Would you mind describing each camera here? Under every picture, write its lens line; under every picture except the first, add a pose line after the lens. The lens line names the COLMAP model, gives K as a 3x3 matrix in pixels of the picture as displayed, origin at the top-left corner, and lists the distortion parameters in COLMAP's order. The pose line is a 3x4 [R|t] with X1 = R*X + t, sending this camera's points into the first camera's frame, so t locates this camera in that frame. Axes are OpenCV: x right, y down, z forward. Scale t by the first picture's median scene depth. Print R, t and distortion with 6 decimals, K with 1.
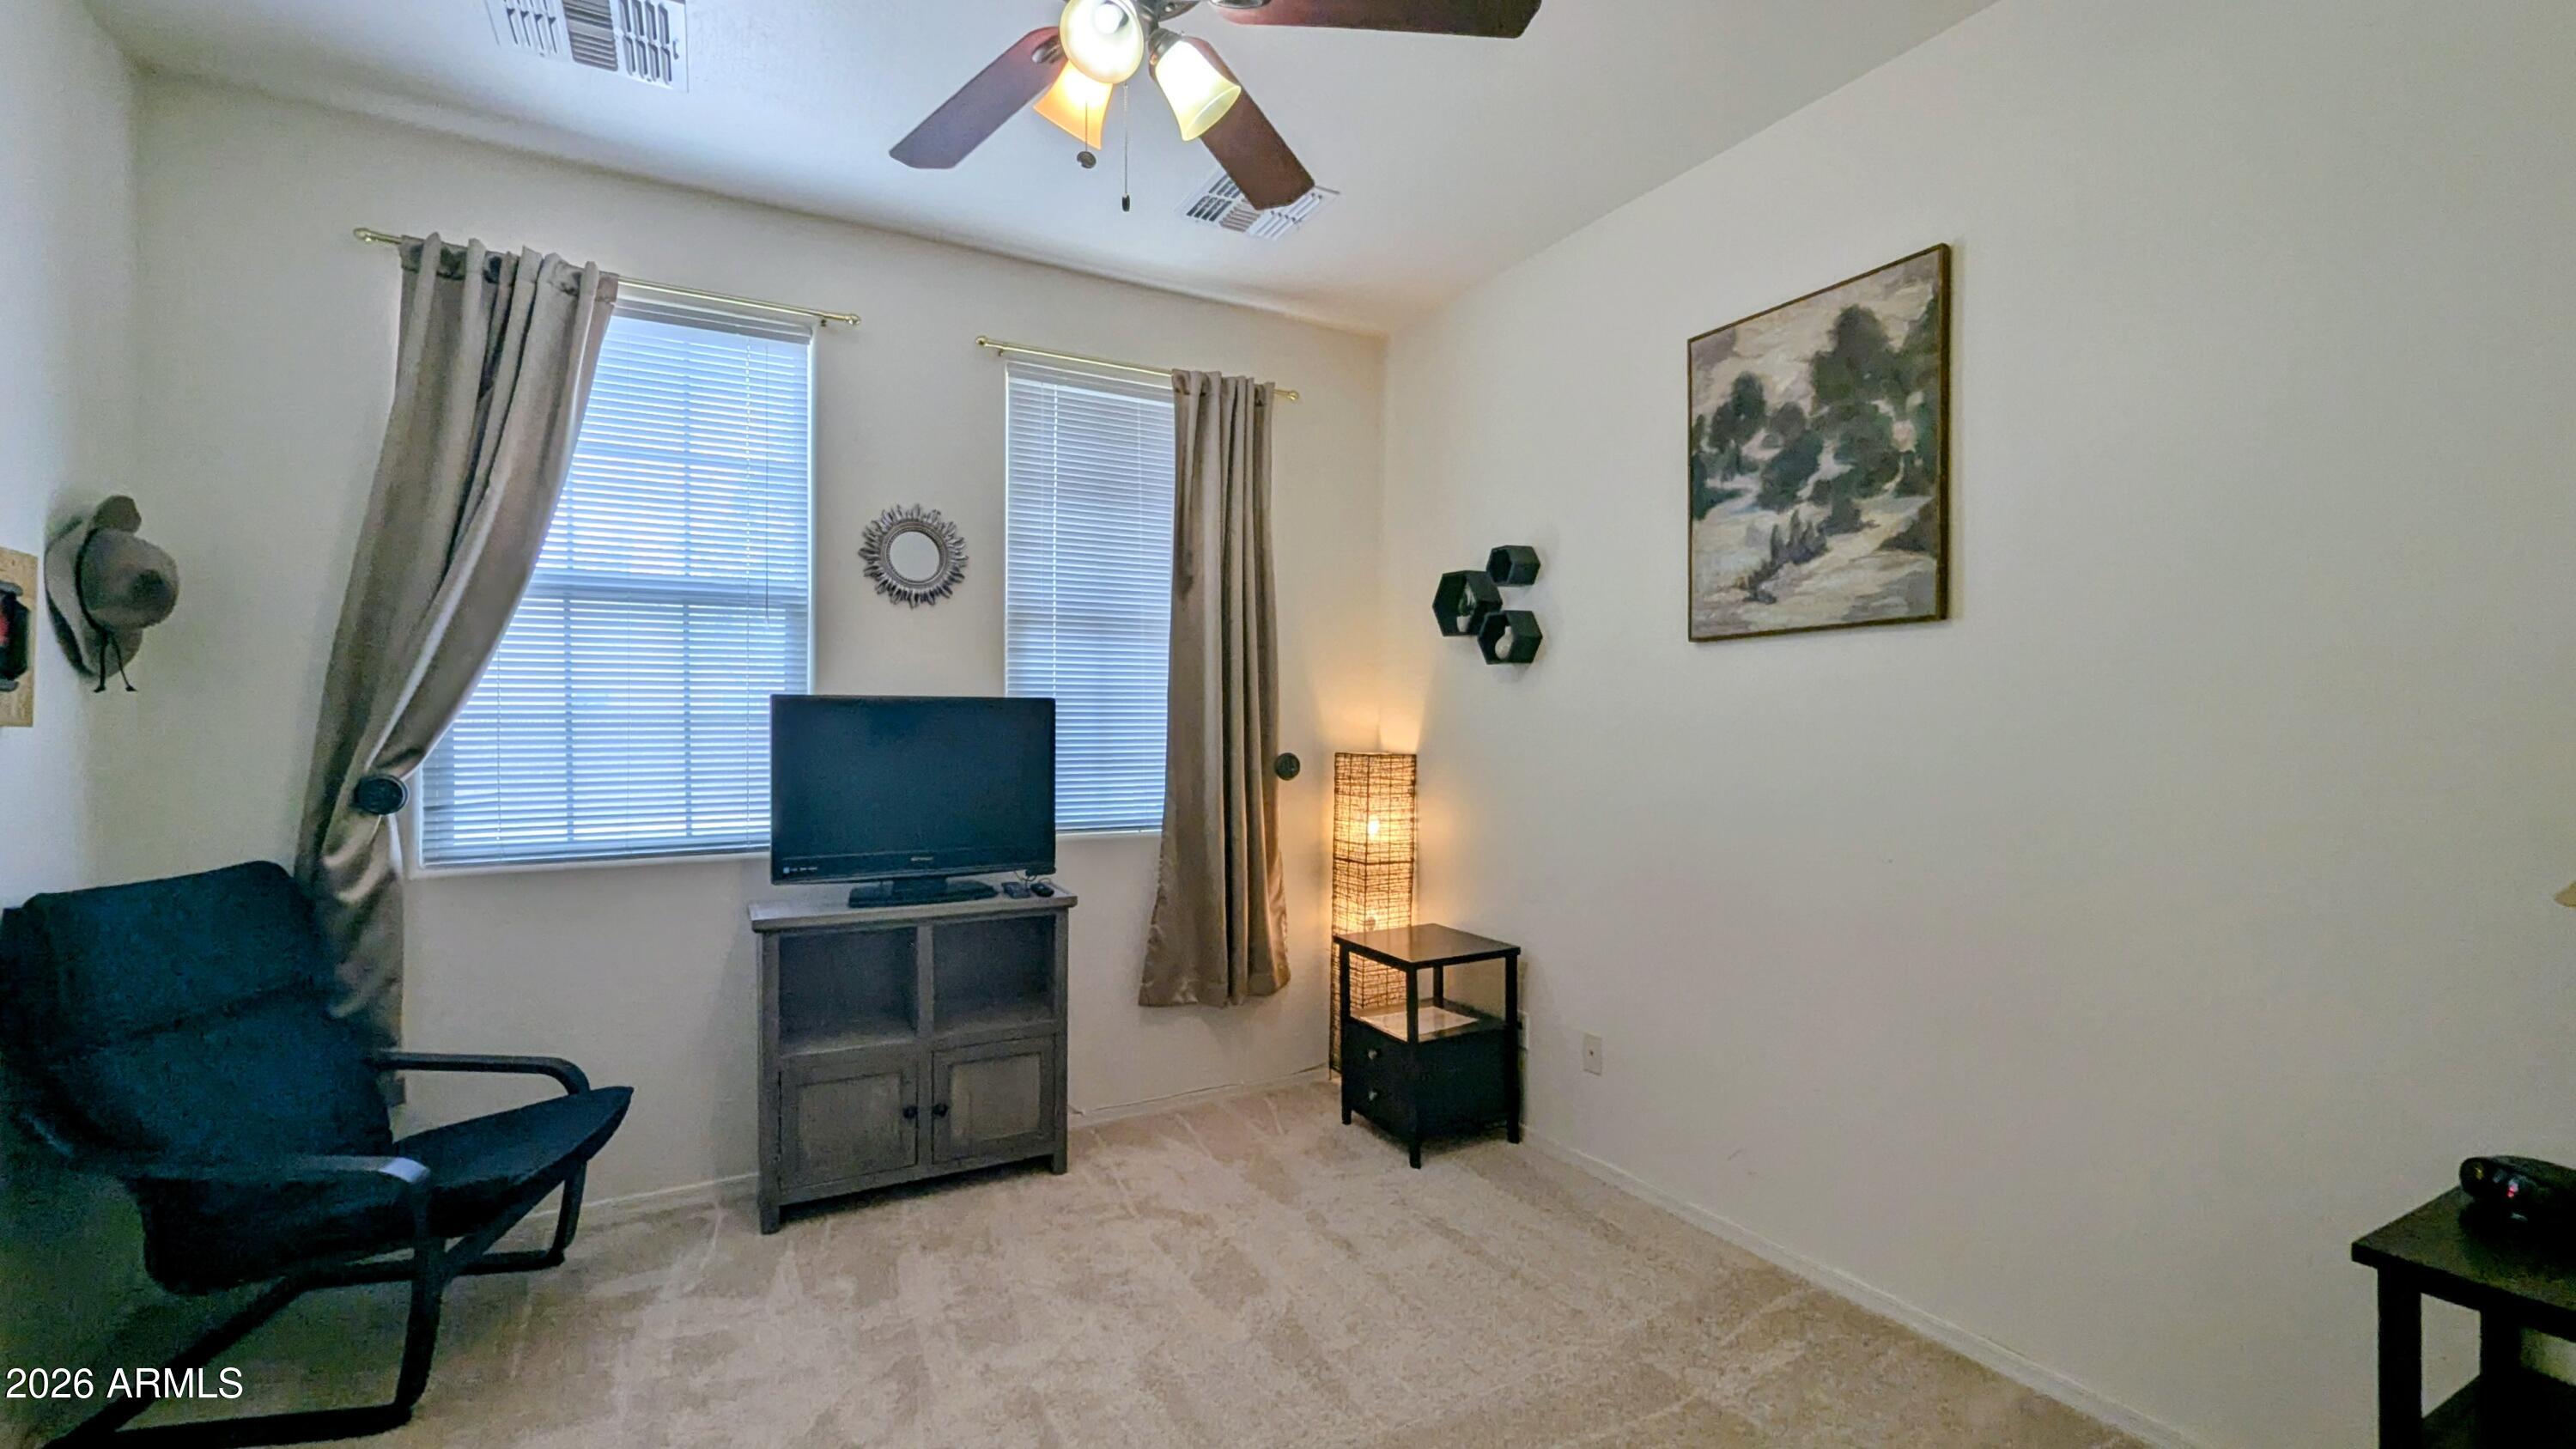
lens RADIAL K [[1072.4, 0, 1294.8], [0, 1072.4, 731.7], [0, 0, 1]] dist [0.000531, 0.000032]
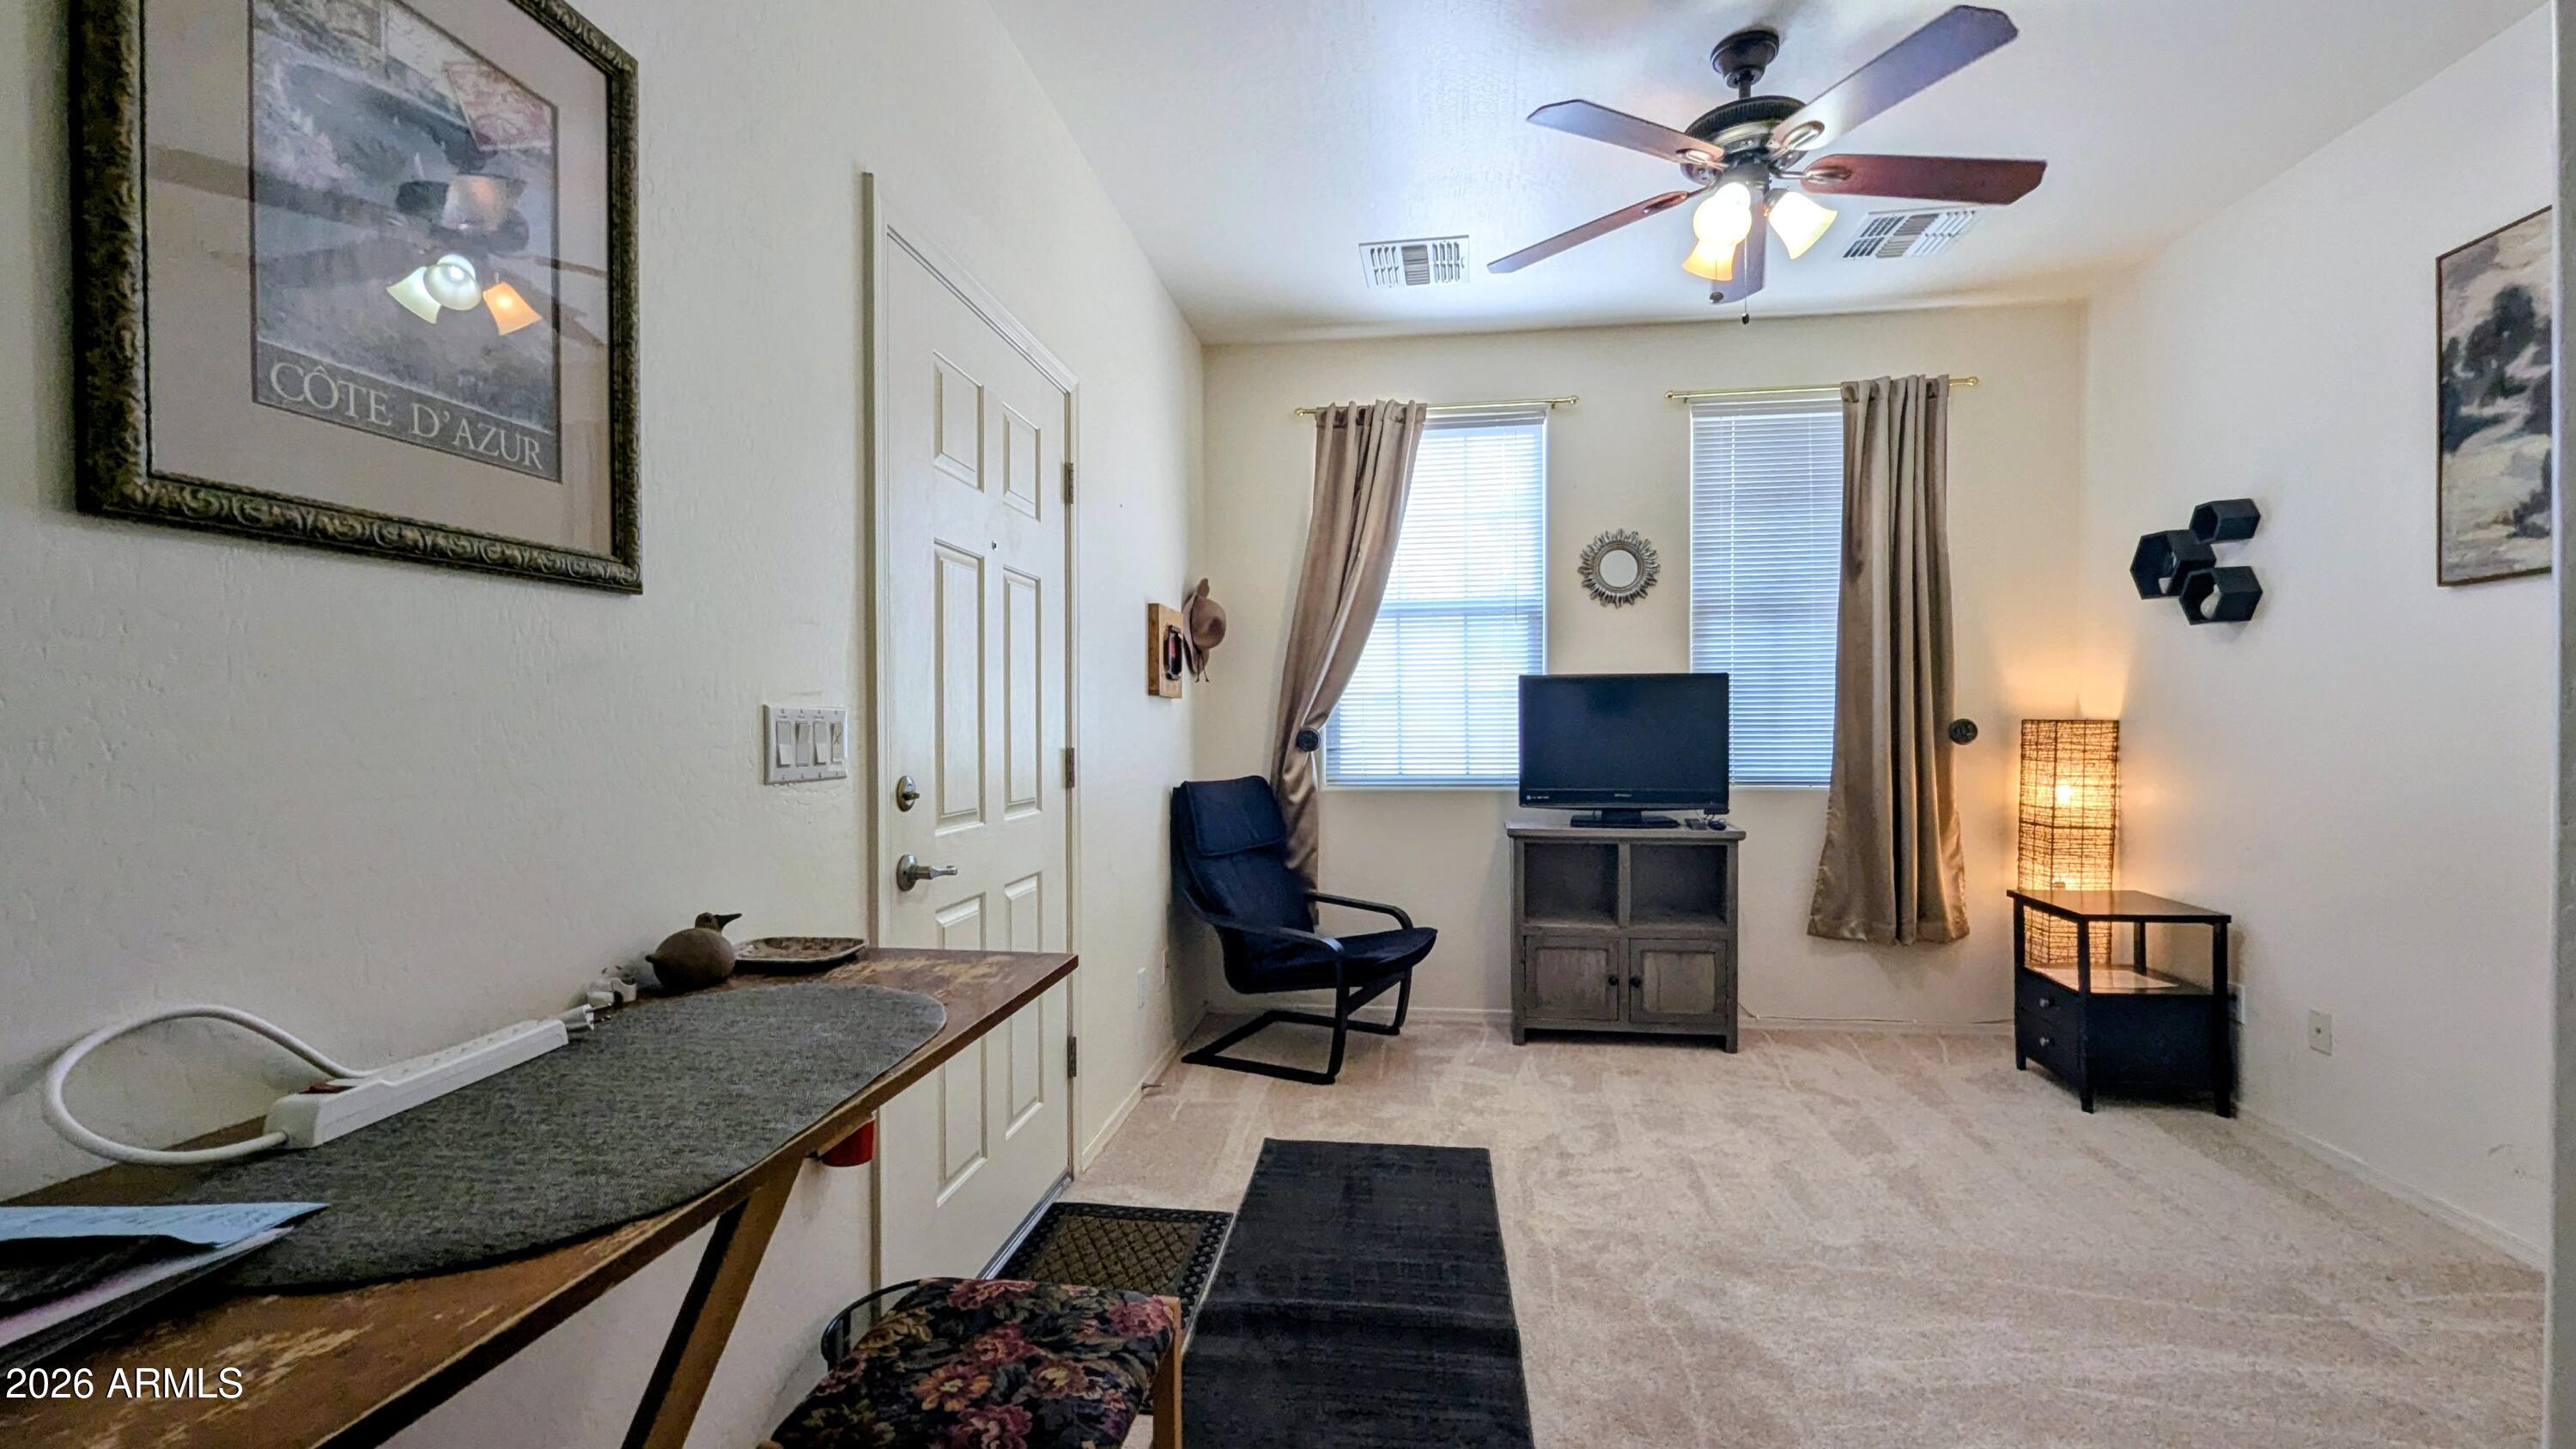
lens RADIAL K [[1072.4, 0, 1294.8], [0, 1072.4, 731.7], [0, 0, 1]] dist [0.000531, 0.000032]
pose [[0.791376, 0.001302, -0.611329, 0.142181], [0.001505, 0.999991, 0.004078, 0.032186], [0.611328, -0.004147, 0.791366, -0.299202]]
